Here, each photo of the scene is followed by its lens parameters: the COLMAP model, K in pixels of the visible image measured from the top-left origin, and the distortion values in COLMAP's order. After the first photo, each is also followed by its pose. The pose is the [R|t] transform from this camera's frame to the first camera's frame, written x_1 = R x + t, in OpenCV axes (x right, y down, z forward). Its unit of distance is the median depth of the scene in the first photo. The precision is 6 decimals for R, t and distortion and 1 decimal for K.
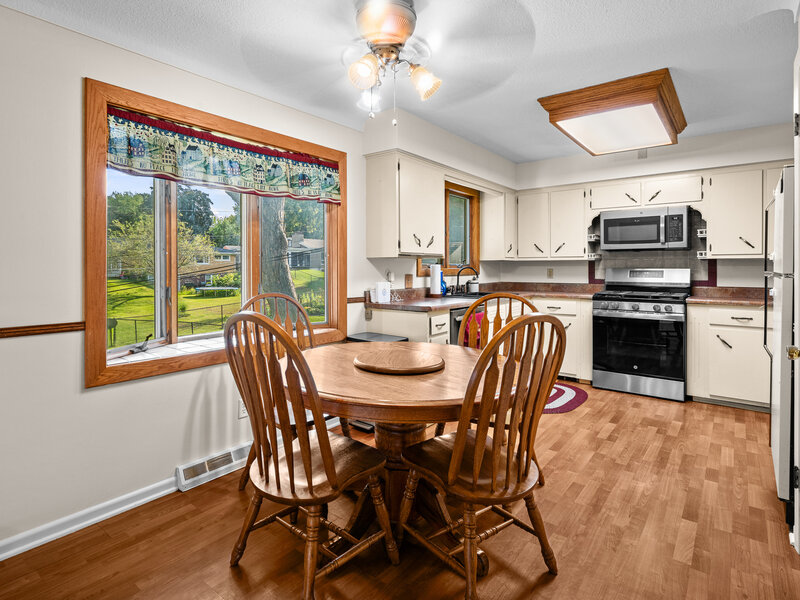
lens RADIAL K [[435.9, 0, 392.2], [0, 435.9, 268.1], [0, 0, 1]] dist [0.009172, -0.000056]
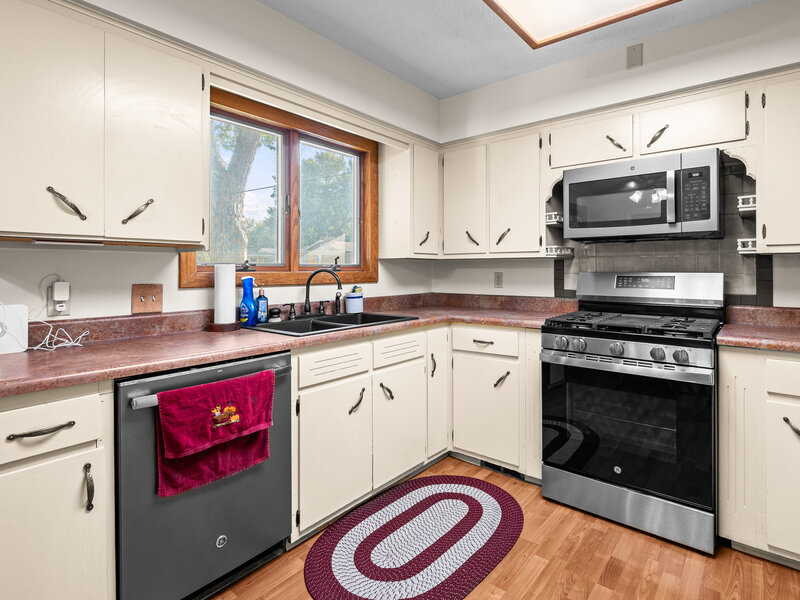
lens RADIAL K [[423.5, 0, 435.7], [0, 423.5, 266.4], [0, 0, 1]] dist [0.003393, -0.001109]
pose [[0.999880, 0.000824, 0.015454, 0.336789], [-0.000701, 0.999968, -0.007950, -0.002166], [-0.015460, 0.007939, 0.999849, 0.510900]]
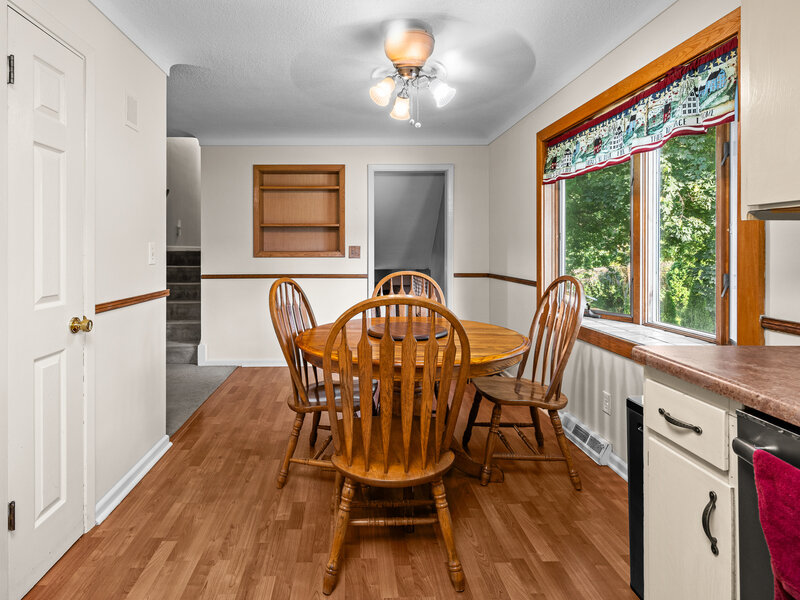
lens RADIAL K [[429.0, 0, 352.4], [0, 429.0, 248.9], [0, 0, 1]] dist [0.005553, -0.000354]
pose [[-0.782512, 0.004577, -0.622618, 0.402897], [0.004270, 0.999989, 0.001984, -0.003174], [0.622620, -0.001106, -0.782523, 0.870382]]
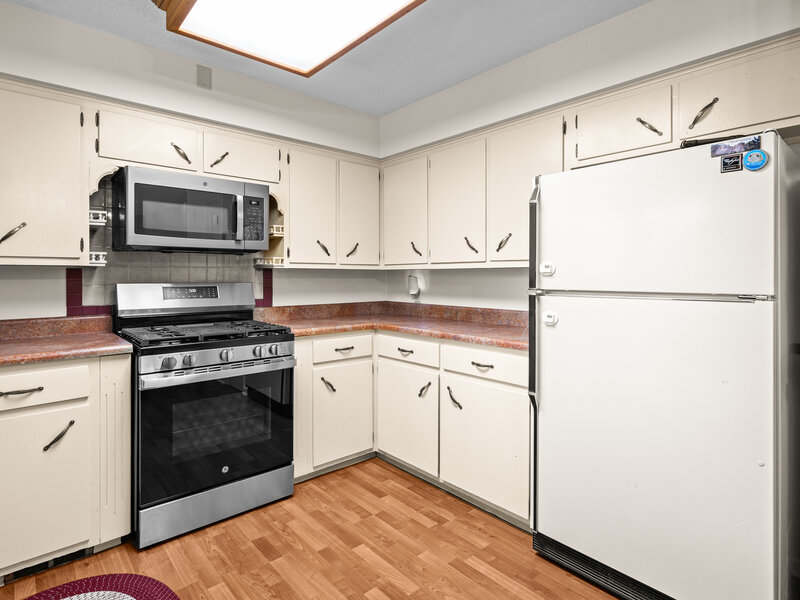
lens RADIAL K [[430.0, 0, 390.5], [0, 430.0, 275.4], [0, 0, 1]] dist [-0.003592, 0.002510]
pose [[0.198502, 0.005628, 0.980084, 0.082554], [0.007144, 0.999949, -0.007189, -0.003376], [-0.980074, 0.008429, 0.198451, 0.690574]]
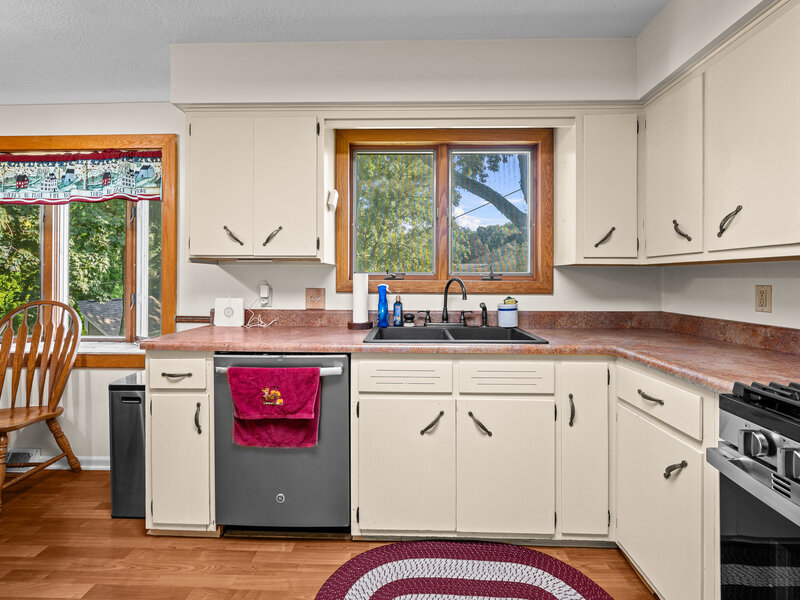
lens RADIAL K [[364.9, 0, 399.7], [0, 364.9, 276.8], [0, 0, 1]] dist [-0.000076, -0.000471]
pose [[0.595999, 0.001209, -0.802984, 0.541474], [-0.005662, 0.999980, -0.002697, -0.002656], [0.802965, 0.006154, 0.595995, 0.747740]]
